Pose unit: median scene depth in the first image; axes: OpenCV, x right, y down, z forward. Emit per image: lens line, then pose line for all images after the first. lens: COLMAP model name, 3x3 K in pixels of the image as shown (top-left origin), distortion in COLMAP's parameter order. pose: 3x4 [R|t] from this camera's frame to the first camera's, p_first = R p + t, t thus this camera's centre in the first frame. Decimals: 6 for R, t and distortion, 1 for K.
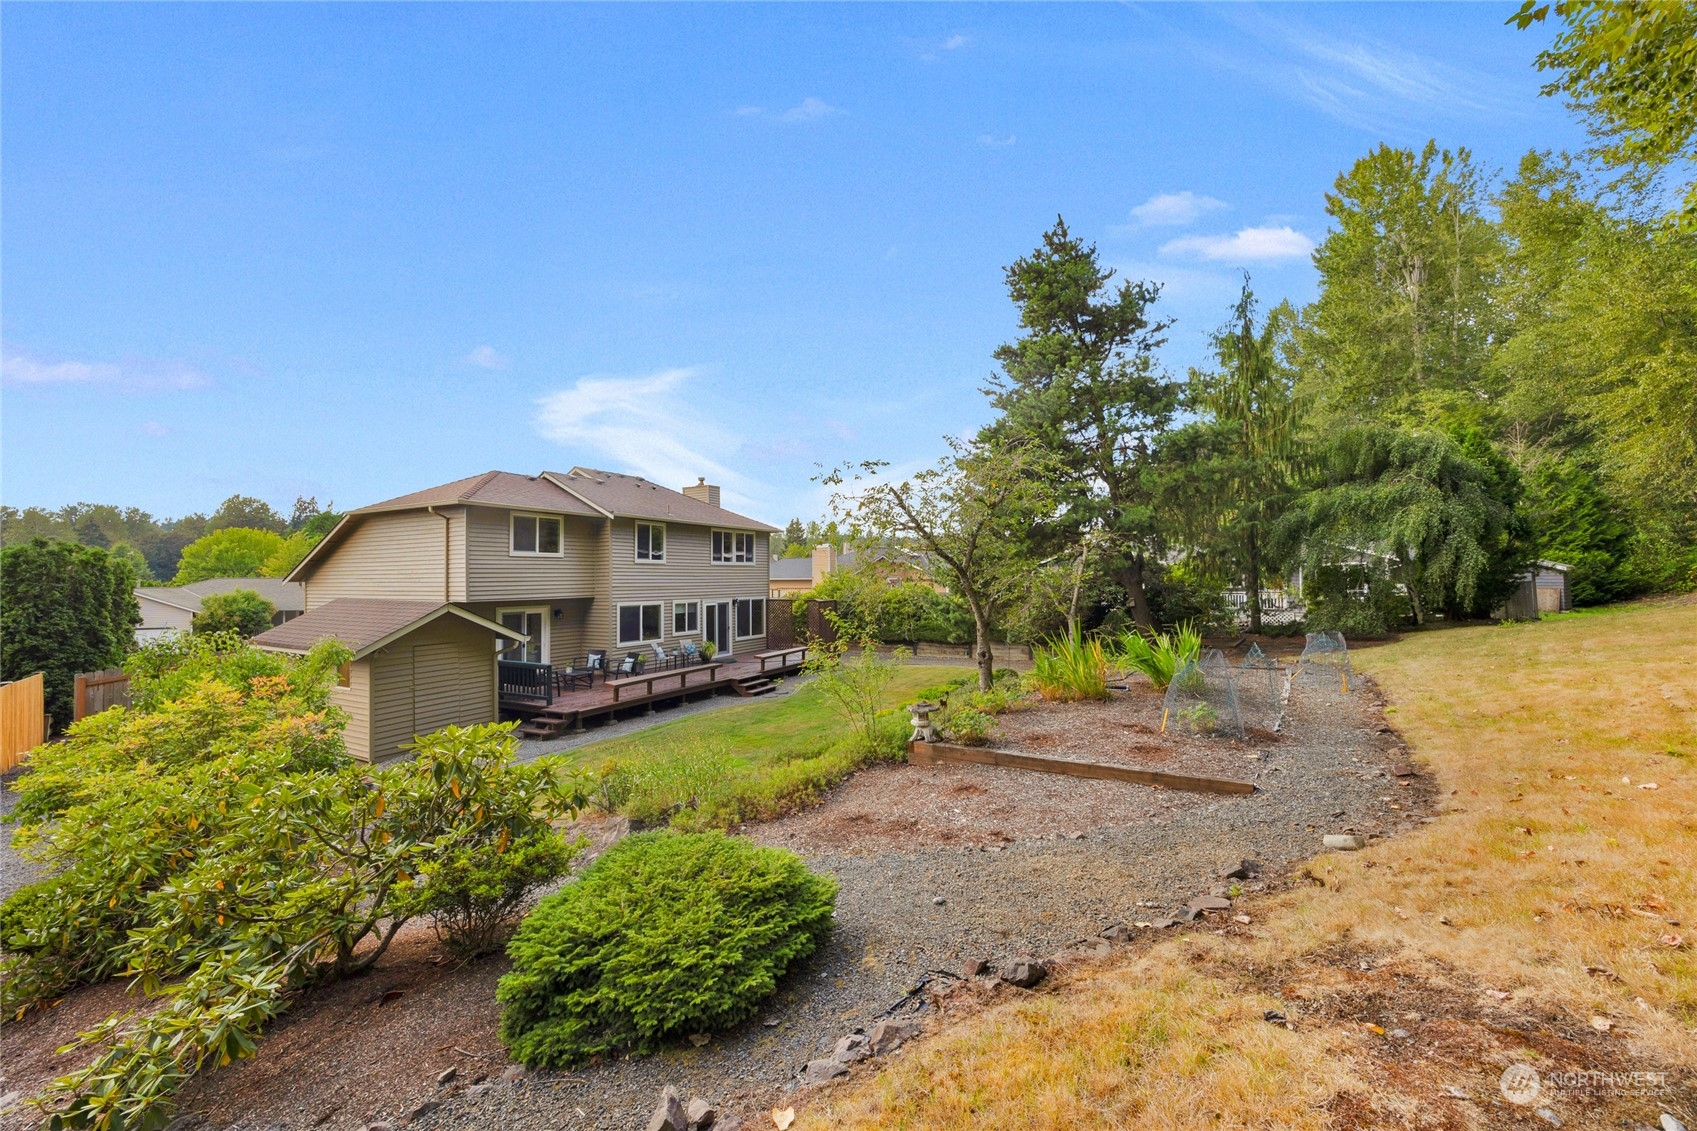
lens RADIAL K [[636.0, 0, 859.3], [0, 636.0, 572.7], [0, 0, 1]] dist [-0.000045, 0.000124]
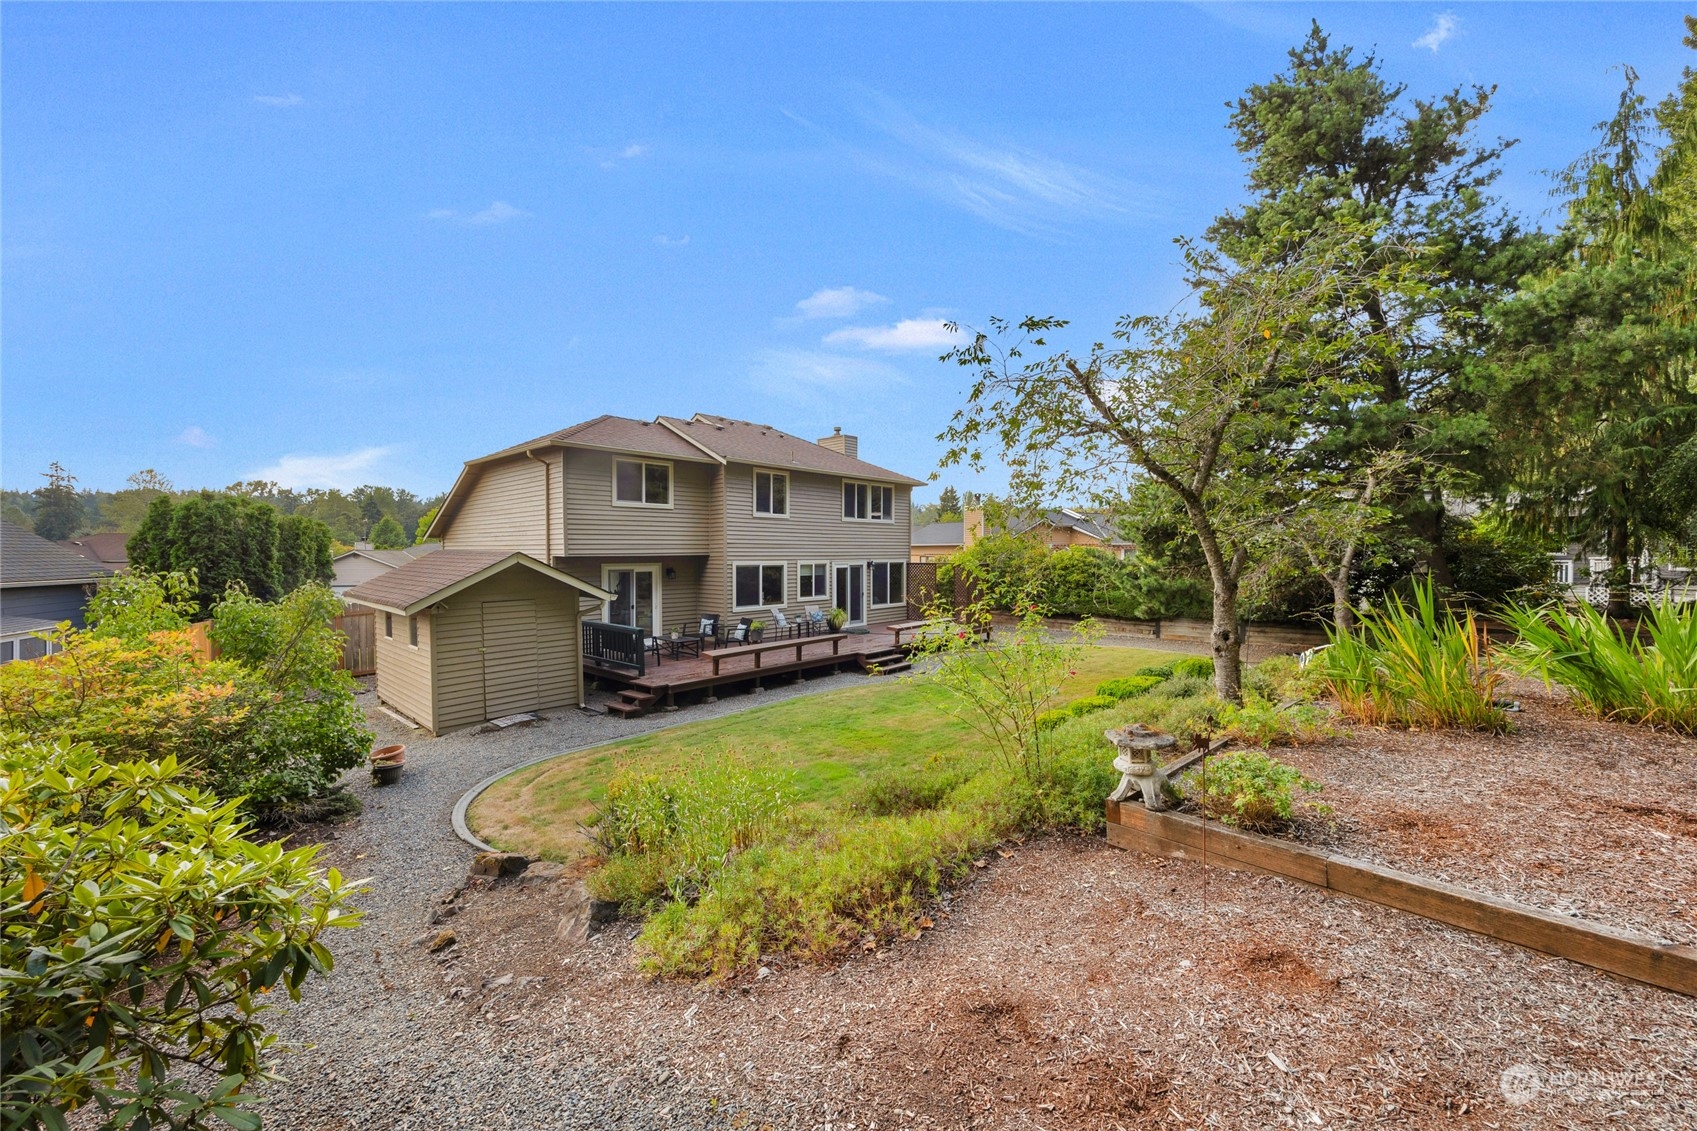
lens RADIAL K [[636.0, 0, 859.3], [0, 636.0, 572.7], [0, 0, 1]] dist [-0.000045, 0.000124]
pose [[0.970392, 0.012101, -0.241234, 0.001657], [-0.001679, 0.999058, 0.043359, 0.025202], [0.241531, -0.041670, 0.969498, 0.194623]]
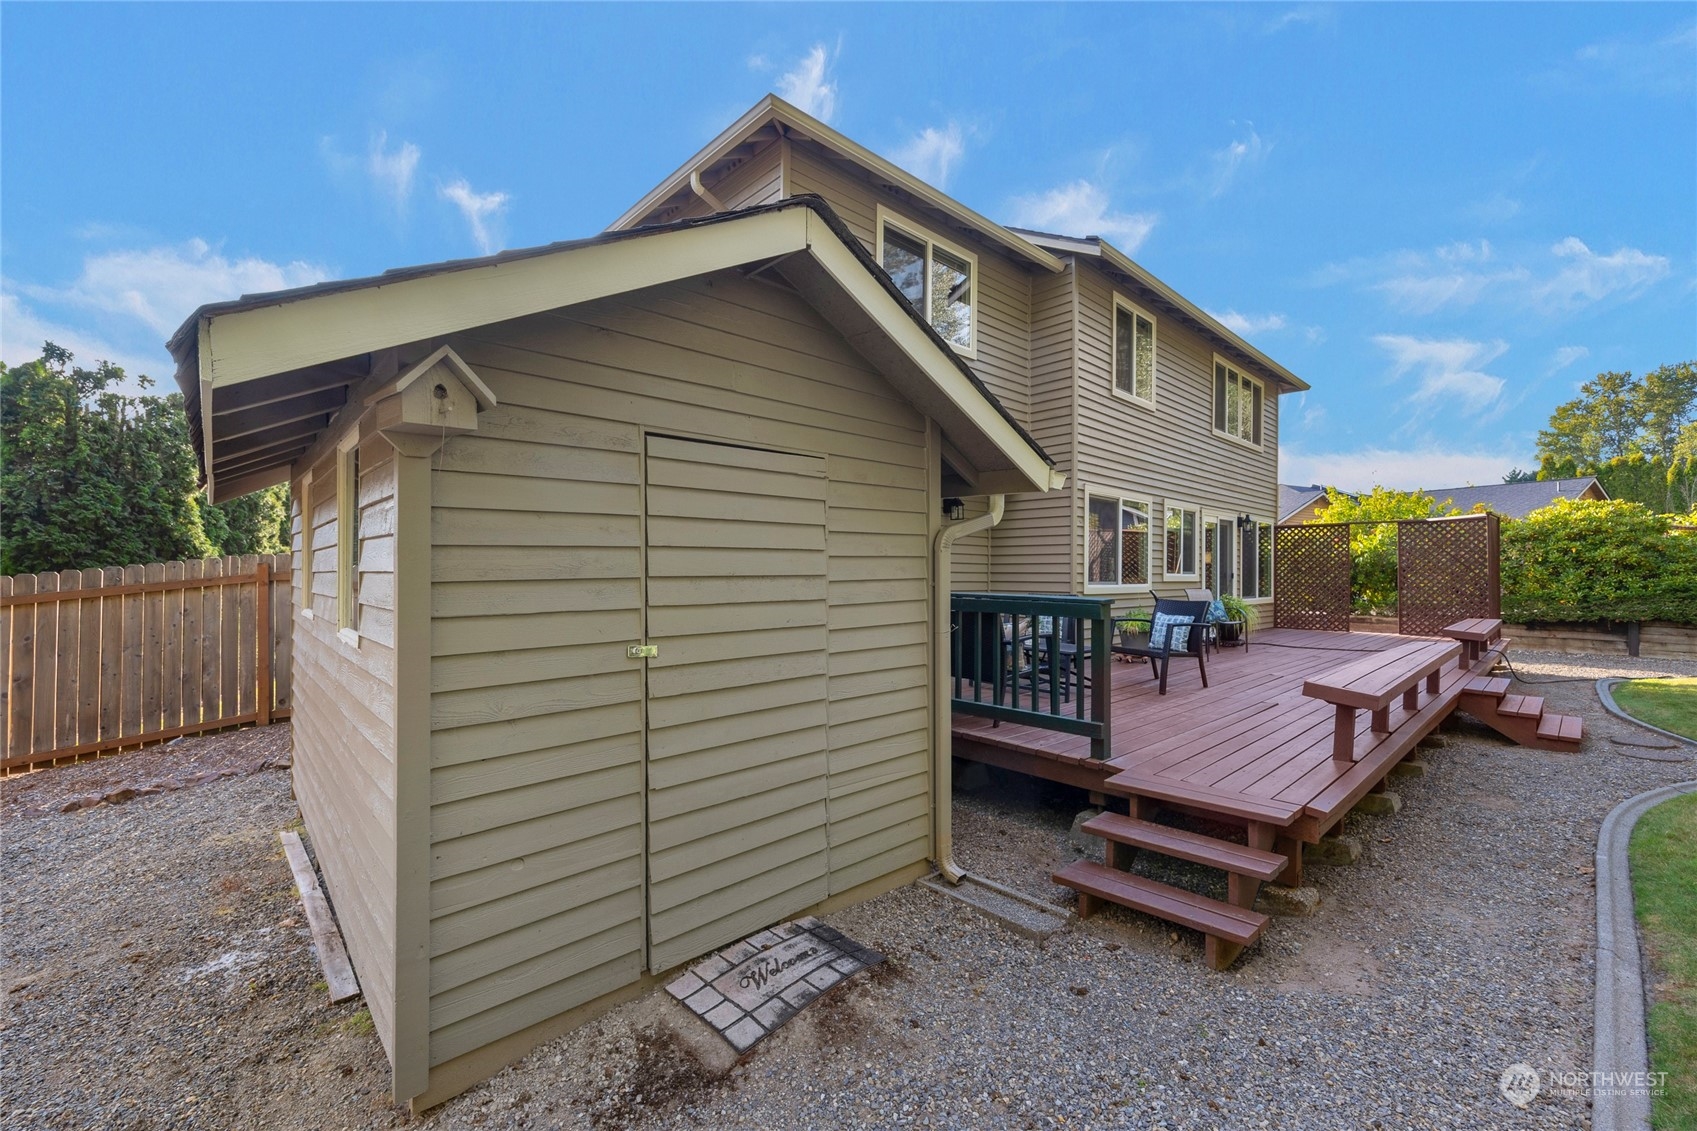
lens RADIAL K [[685.7, 0, 848.5], [0, 685.7, 565.5], [0, 0, 1]] dist [-0.001077, -0.000724]
pose [[0.939307, 0.003169, -0.343064, -0.385120], [-0.003629, 0.999993, -0.000700, 0.103829], [0.343059, 0.001902, 0.939312, 0.556098]]
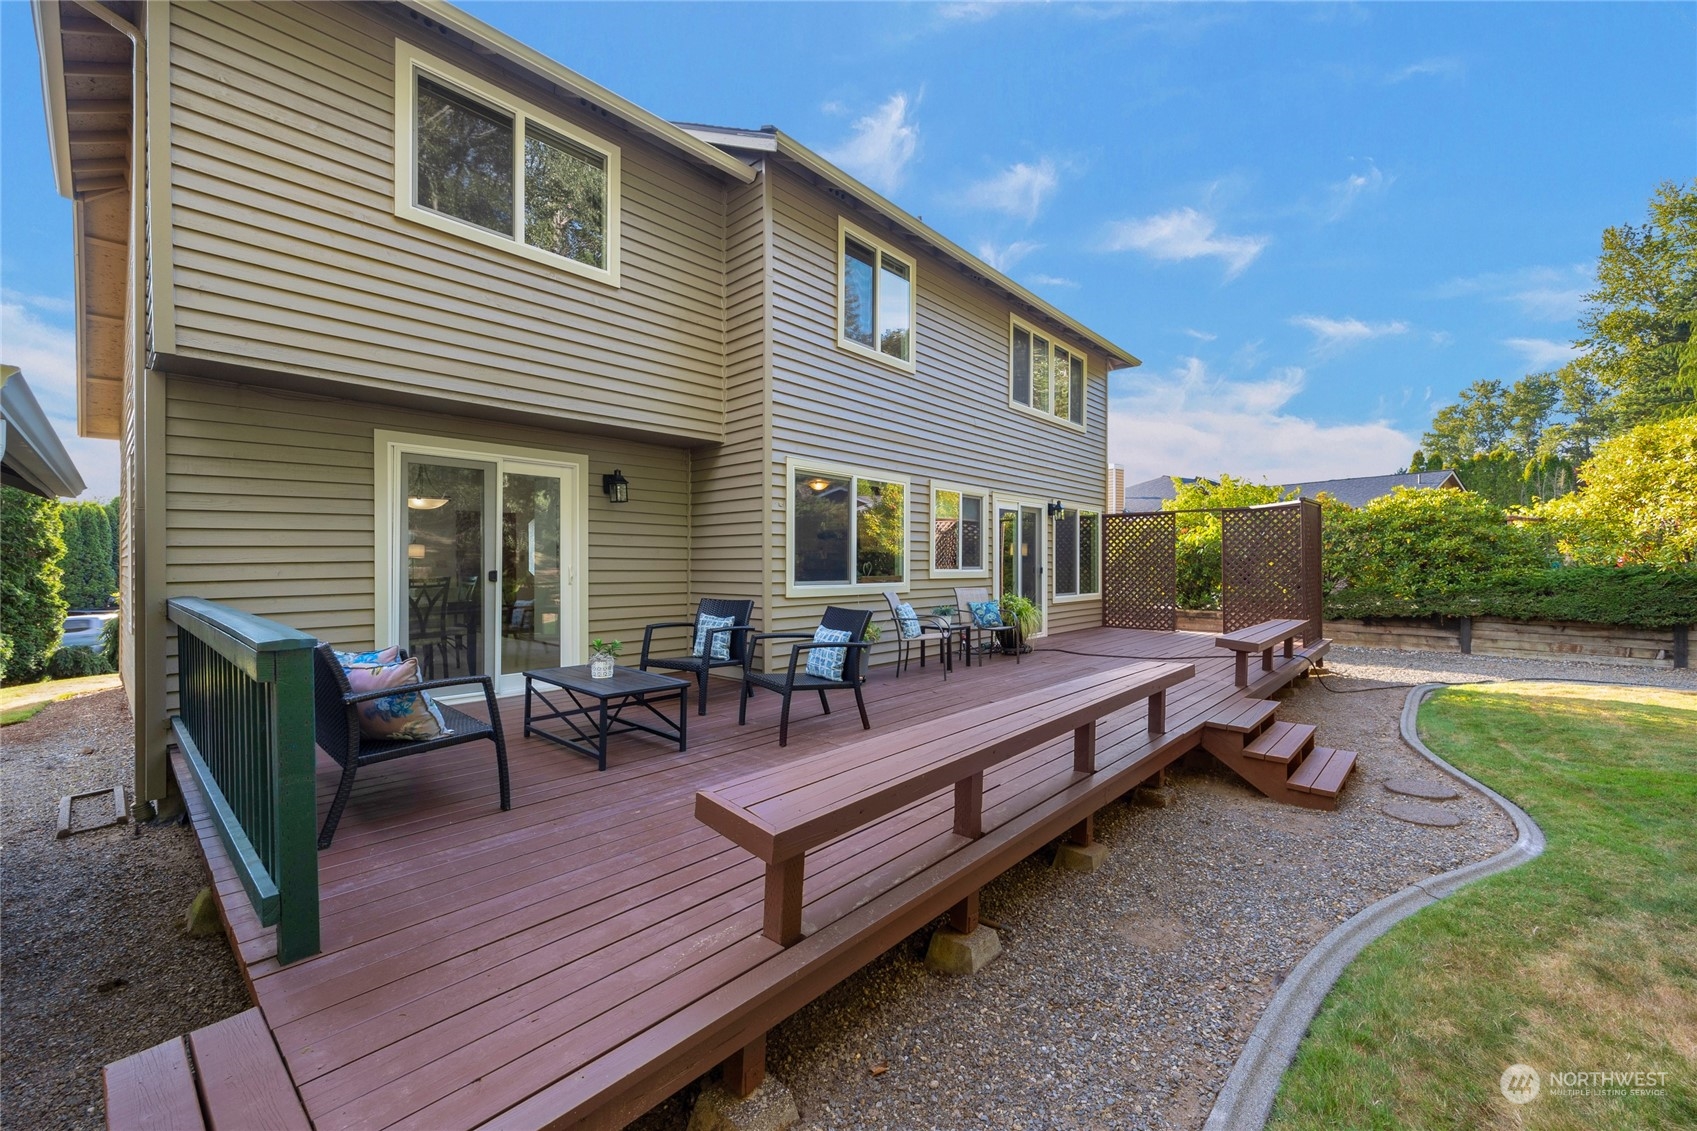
lens RADIAL K [[670.0, 0, 850.6], [0, 670.0, 561.5], [0, 0, 1]] dist [0.000013, 0.000295]
pose [[0.964178, 0.002851, -0.265241, -0.270597], [-0.001219, 0.999979, 0.006316, 0.101073], [0.265253, -0.005766, 0.964161, 0.709158]]
